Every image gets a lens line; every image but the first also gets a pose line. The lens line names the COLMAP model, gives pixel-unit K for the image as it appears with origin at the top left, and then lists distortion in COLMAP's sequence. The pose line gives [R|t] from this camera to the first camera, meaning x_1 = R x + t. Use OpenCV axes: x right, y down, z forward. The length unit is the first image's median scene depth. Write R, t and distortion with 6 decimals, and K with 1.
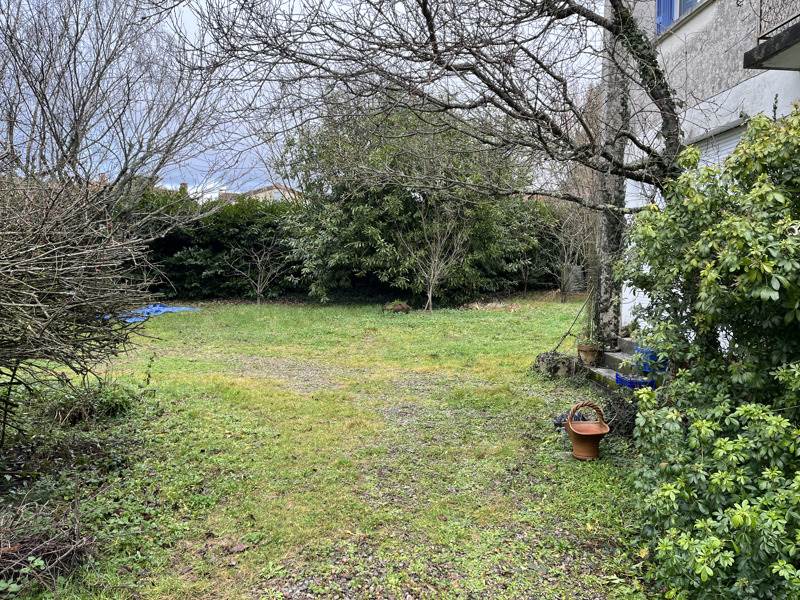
lens RADIAL K [[596.9, 0, 399.5], [0, 596.9, 304.1], [0, 0, 1]] dist [0.004279, -0.000083]
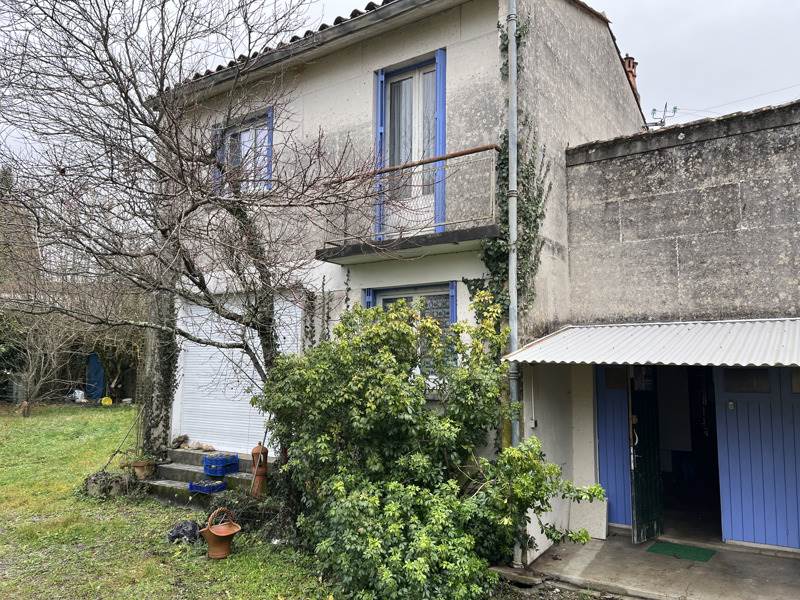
lens RADIAL K [[596.9, 0, 399.4], [0, 596.9, 299.1], [0, 0, 1]] dist [0.004279, -0.000083]
pose [[0.612967, 0.083585, 0.785675, -0.266918], [0.055569, 0.987366, -0.148396, -0.031717], [-0.788152, 0.134621, 0.600578, -0.037591]]
